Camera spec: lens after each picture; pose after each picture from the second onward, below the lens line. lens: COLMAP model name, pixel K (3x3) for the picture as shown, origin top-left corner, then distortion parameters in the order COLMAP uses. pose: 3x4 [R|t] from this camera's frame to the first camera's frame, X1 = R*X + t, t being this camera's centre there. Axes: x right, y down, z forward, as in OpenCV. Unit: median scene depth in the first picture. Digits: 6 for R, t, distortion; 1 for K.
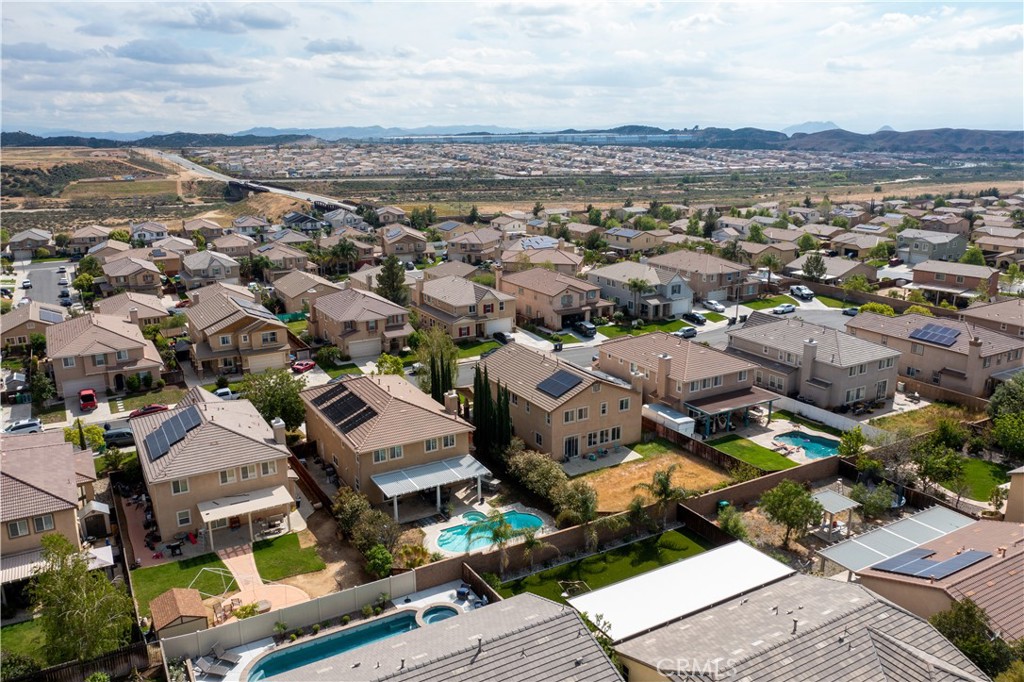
lens RADIAL K [[806.6, 0, 512.0], [0, 806.6, 341.0], [0, 0, 1]] dist [-0.018419, 0.006303]
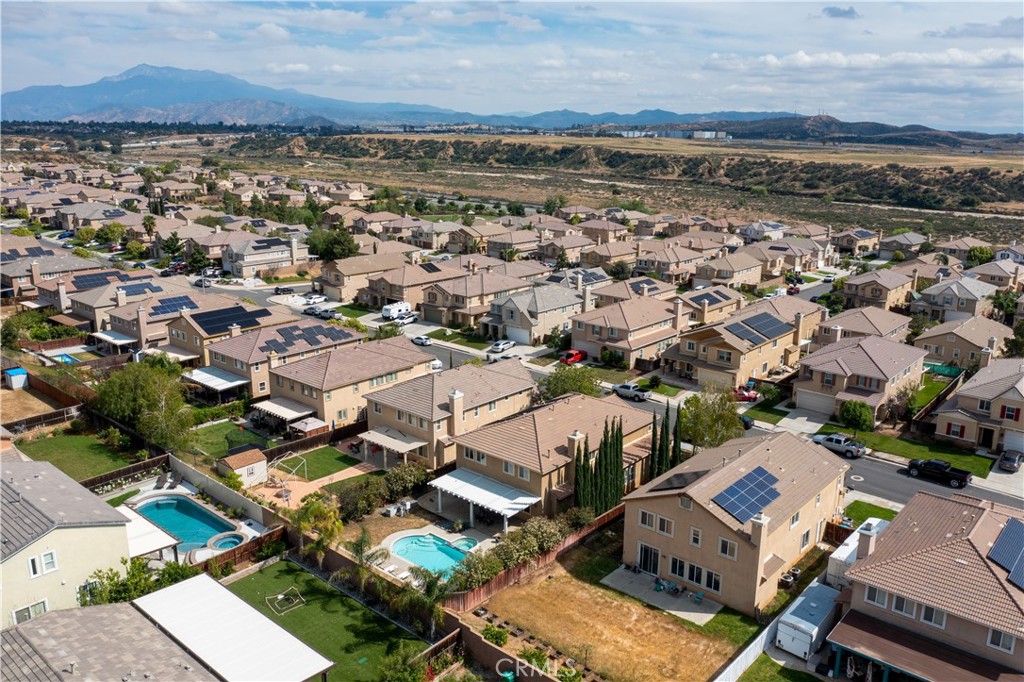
lens RADIAL K [[806.6, 0, 512.0], [0, 806.6, 341.0], [0, 0, 1]] dist [-0.018419, 0.006303]
pose [[0.325963, 0.247765, -0.912338, 0.568106], [-0.253338, 0.952643, 0.168197, -0.137352], [0.910806, 0.176304, 0.373295, 0.458760]]
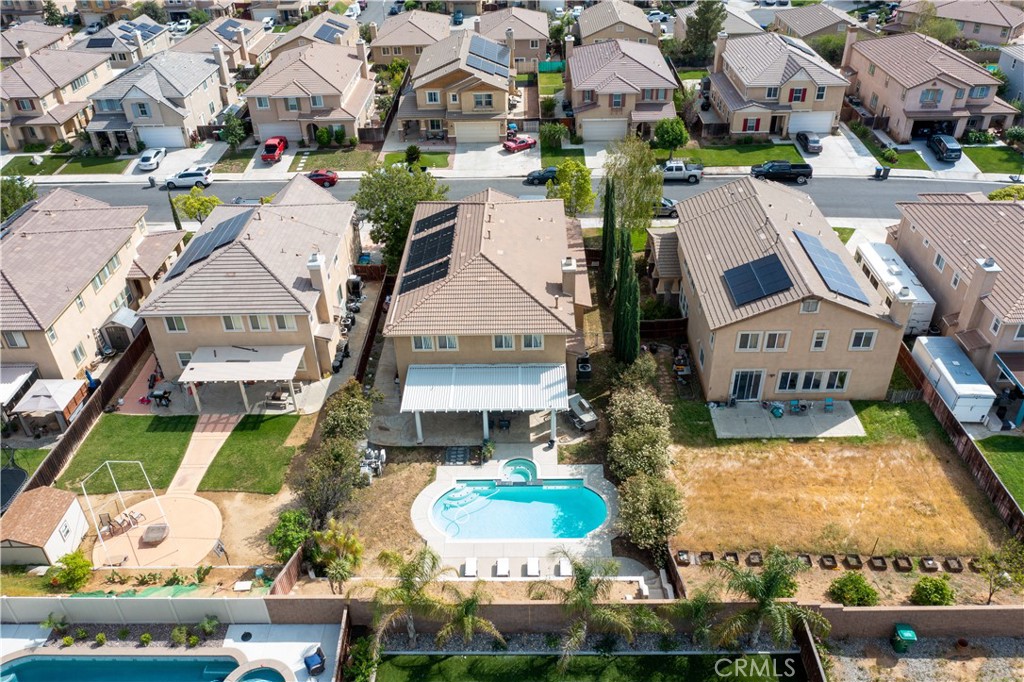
lens RADIAL K [[806.6, 0, 512.0], [0, 806.6, 341.0], [0, 0, 1]] dist [-0.018419, 0.006303]
pose [[0.862146, 0.273027, -0.426802, 0.143349], [-0.114641, 0.925659, 0.360572, -0.084714], [0.493520, -0.261937, 0.829354, 0.337630]]
